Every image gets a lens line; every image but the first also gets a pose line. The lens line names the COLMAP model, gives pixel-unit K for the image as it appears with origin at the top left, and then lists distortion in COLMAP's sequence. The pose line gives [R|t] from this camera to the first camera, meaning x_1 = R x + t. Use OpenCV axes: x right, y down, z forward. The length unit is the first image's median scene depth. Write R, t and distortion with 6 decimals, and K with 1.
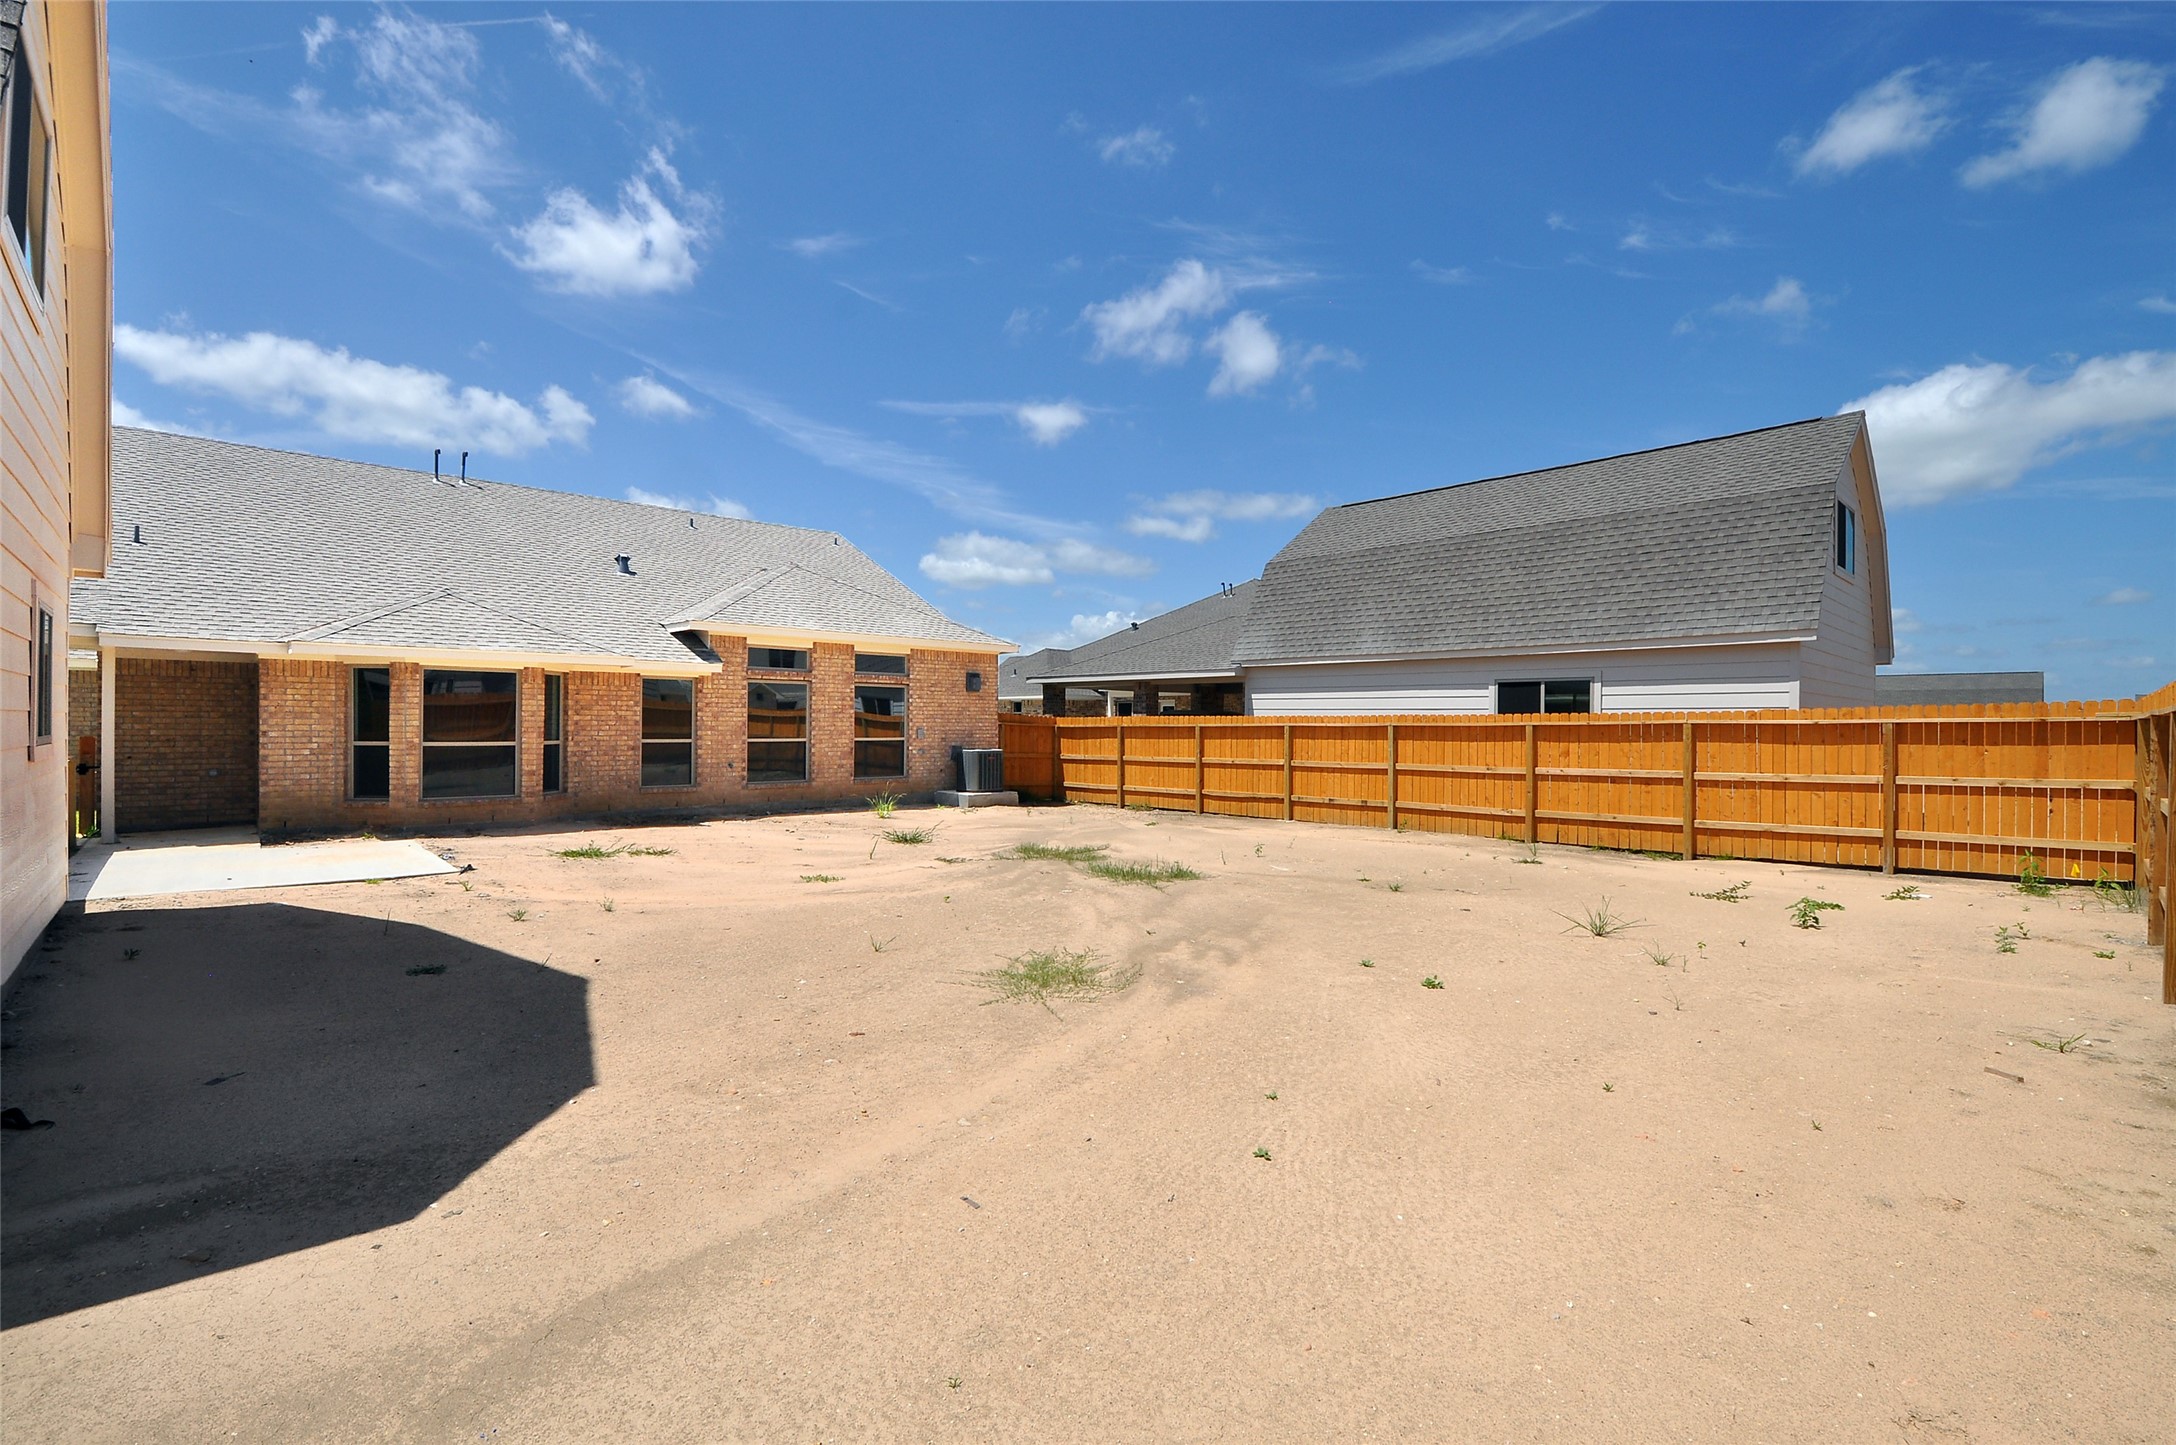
lens RADIAL K [[953.2, 0, 1081.8], [0, 953.2, 714.8], [0, 0, 1]] dist [-0.005092, -0.003690]
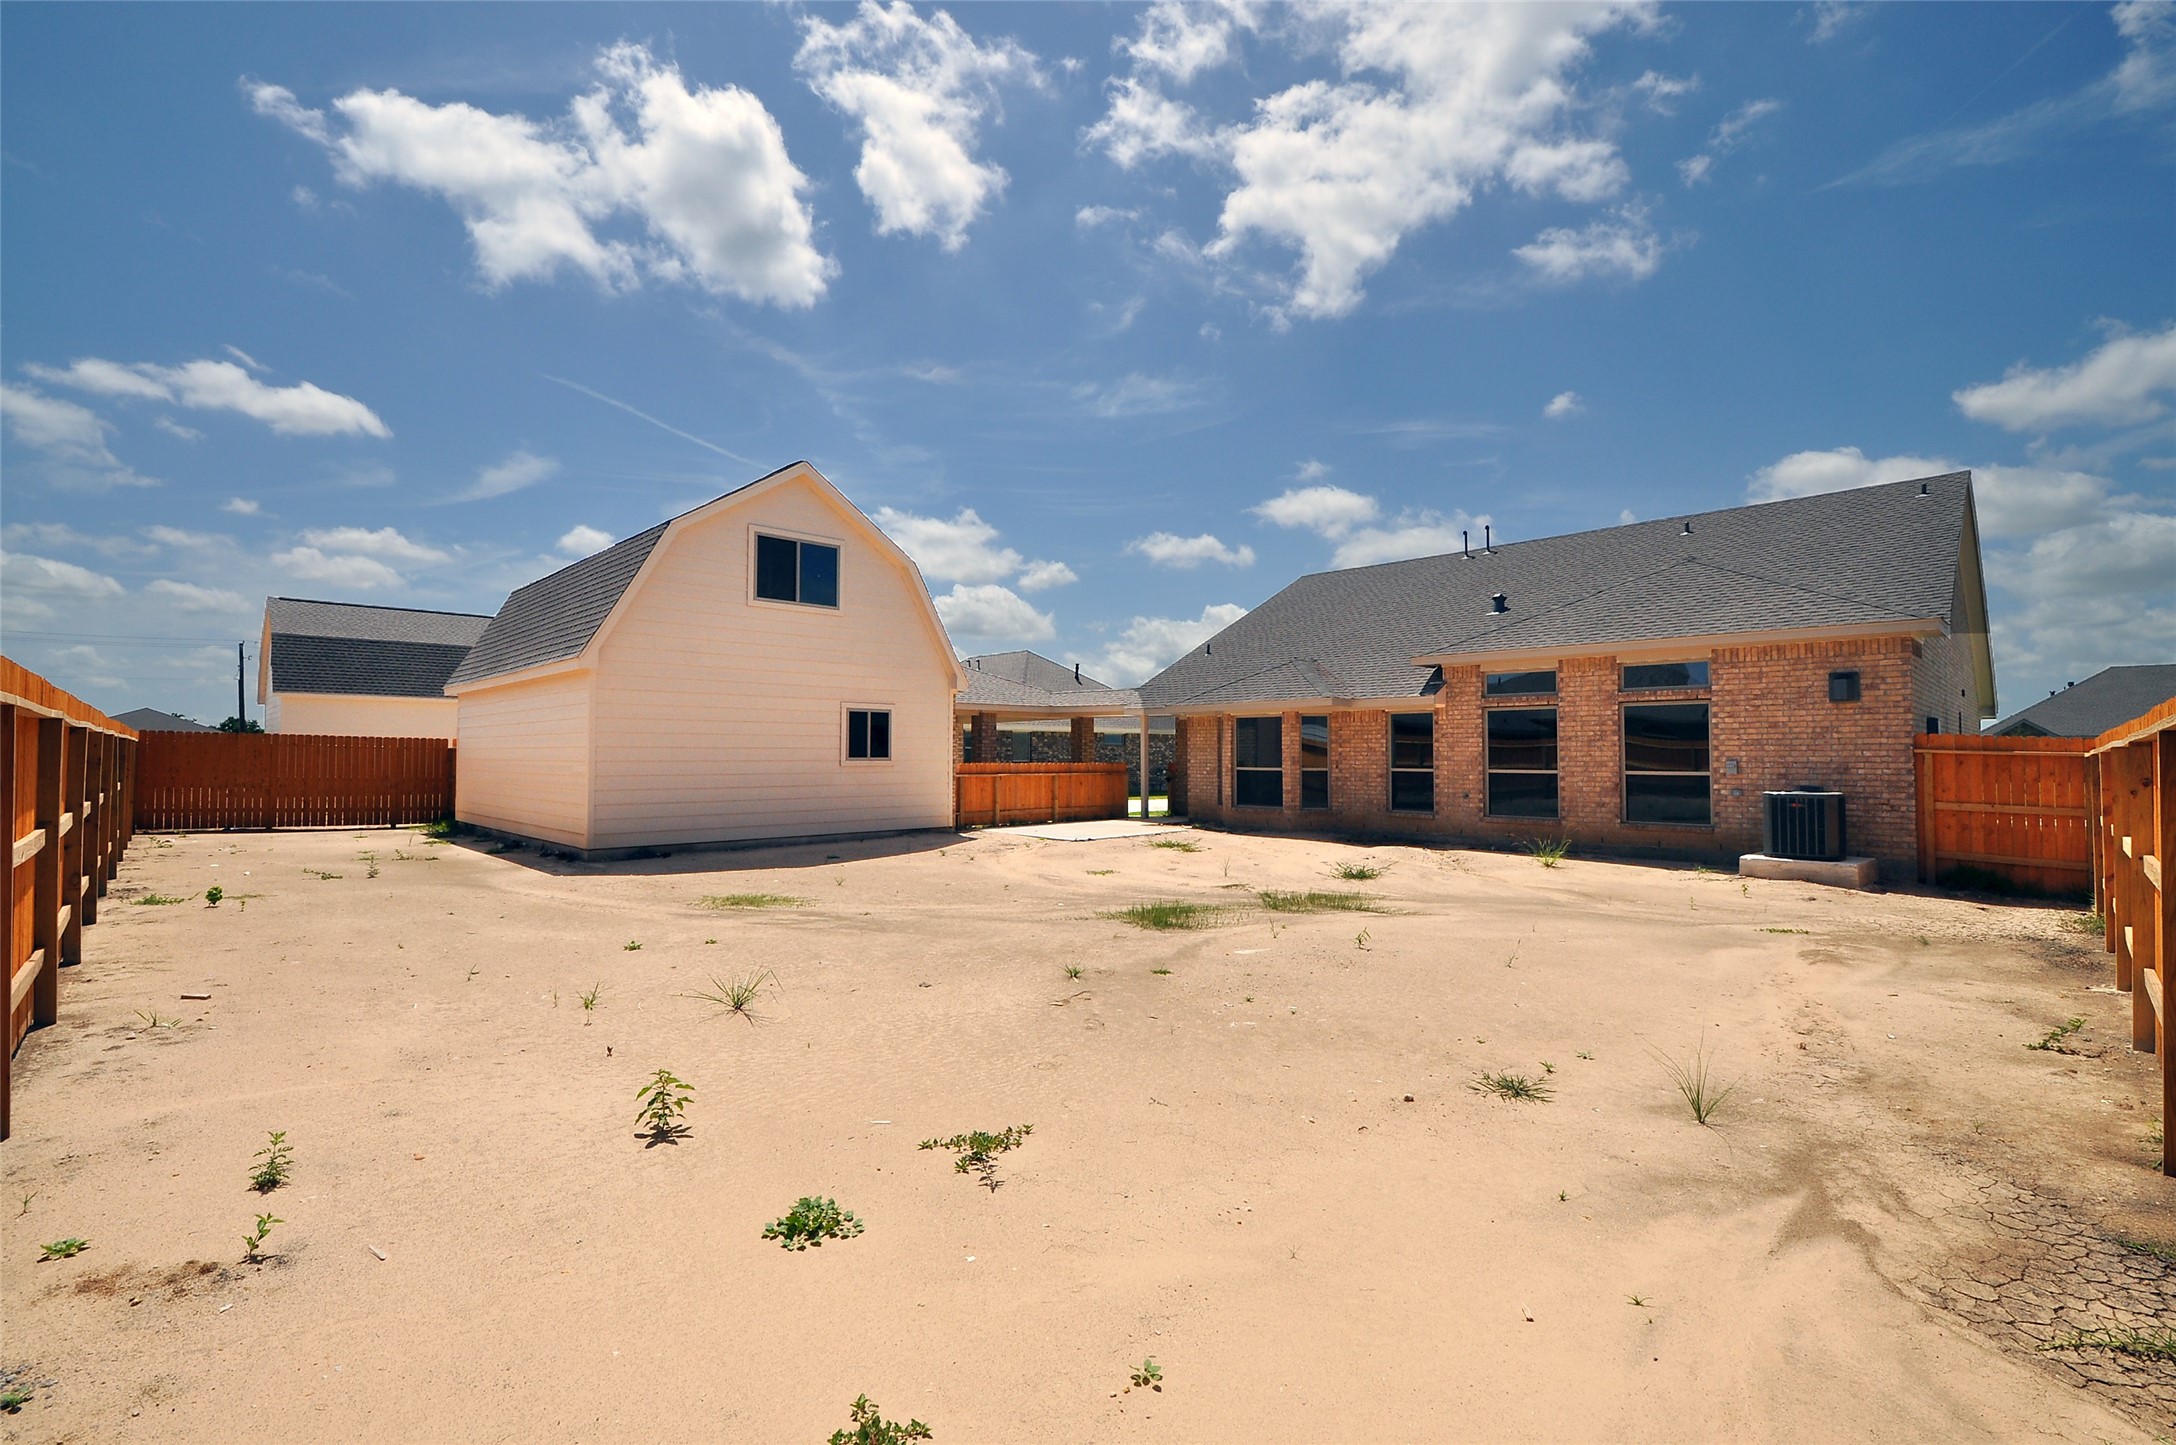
lens RADIAL K [[953.2, 0, 1096.3], [0, 953.2, 721.6], [0, 0, 1]] dist [-0.005092, -0.003690]
pose [[-0.009666, -0.034919, -0.999343, 0.604218], [0.013714, 0.999291, -0.035050, 0.005028], [0.999859, -0.014044, -0.009180, 0.591697]]
